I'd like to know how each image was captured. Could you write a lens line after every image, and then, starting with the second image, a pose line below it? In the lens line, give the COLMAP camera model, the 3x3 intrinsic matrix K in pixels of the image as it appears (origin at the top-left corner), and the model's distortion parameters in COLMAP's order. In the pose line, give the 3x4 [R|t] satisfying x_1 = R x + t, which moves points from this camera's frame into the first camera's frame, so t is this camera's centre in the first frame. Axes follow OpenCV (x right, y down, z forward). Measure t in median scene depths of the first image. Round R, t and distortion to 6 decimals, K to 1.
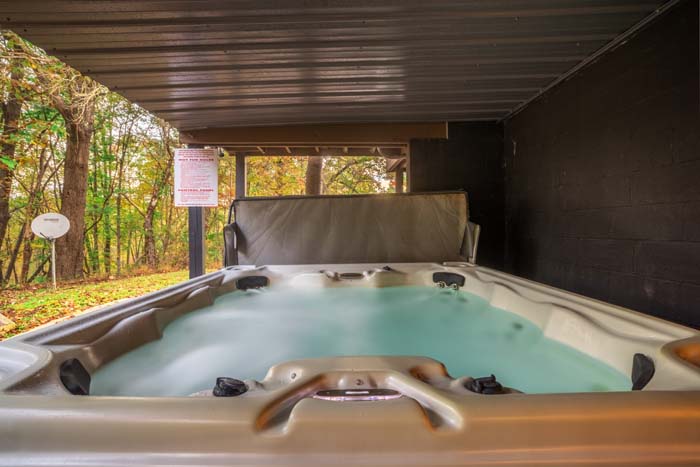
lens RADIAL K [[316.7, 0, 350.0], [0, 316.7, 233.5], [0, 0, 1]] dist [-0.000329, 0.000599]
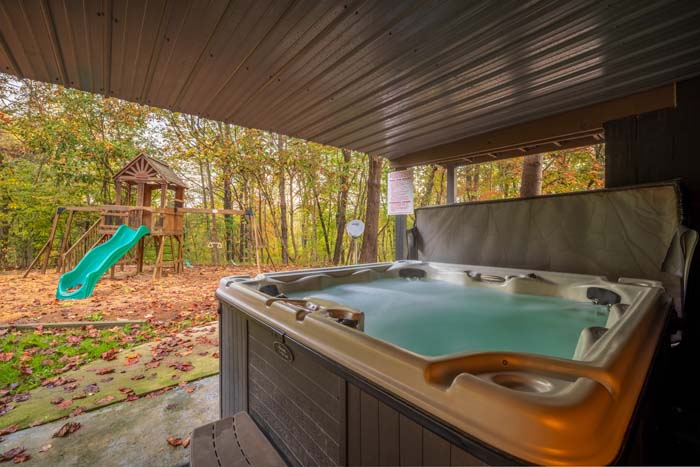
lens RADIAL K [[316.7, 0, 350.0], [0, 316.7, 233.5], [0, 0, 1]] dist [-0.000329, 0.000599]
pose [[0.635551, 0.015725, -0.771898, 0.447905], [-0.019452, 0.999801, 0.004352, -0.007247], [0.771814, 0.012249, 0.635731, -0.013445]]
